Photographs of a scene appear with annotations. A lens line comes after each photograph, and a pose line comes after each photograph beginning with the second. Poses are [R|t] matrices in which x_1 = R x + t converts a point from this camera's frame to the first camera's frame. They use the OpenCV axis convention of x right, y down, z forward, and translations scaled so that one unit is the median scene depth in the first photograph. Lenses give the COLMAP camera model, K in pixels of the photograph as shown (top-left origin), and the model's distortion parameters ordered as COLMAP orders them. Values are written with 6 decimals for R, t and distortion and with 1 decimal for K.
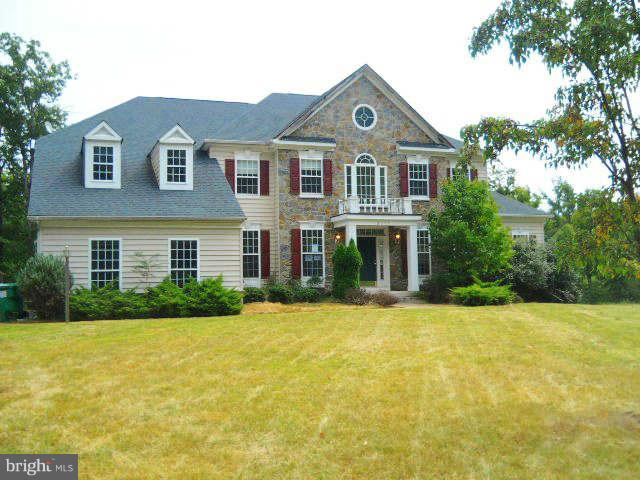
lens RADIAL K [[713.9, 0, 317.7], [0, 713.9, 240.5], [0, 0, 1]] dist [0.003463, 0.000000]
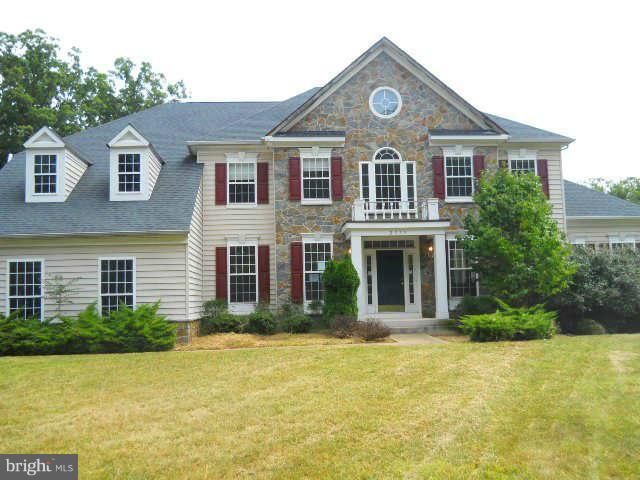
lens RADIAL K [[713.9, 0, 321.7], [0, 713.9, 238.8], [0, 0, 1]] dist [0.003463, 0.000000]
pose [[0.959980, -0.027688, -0.278698, 0.227389], [0.020889, 0.999408, -0.027335, 0.002532], [0.279290, 0.020419, 0.959990, 0.212419]]
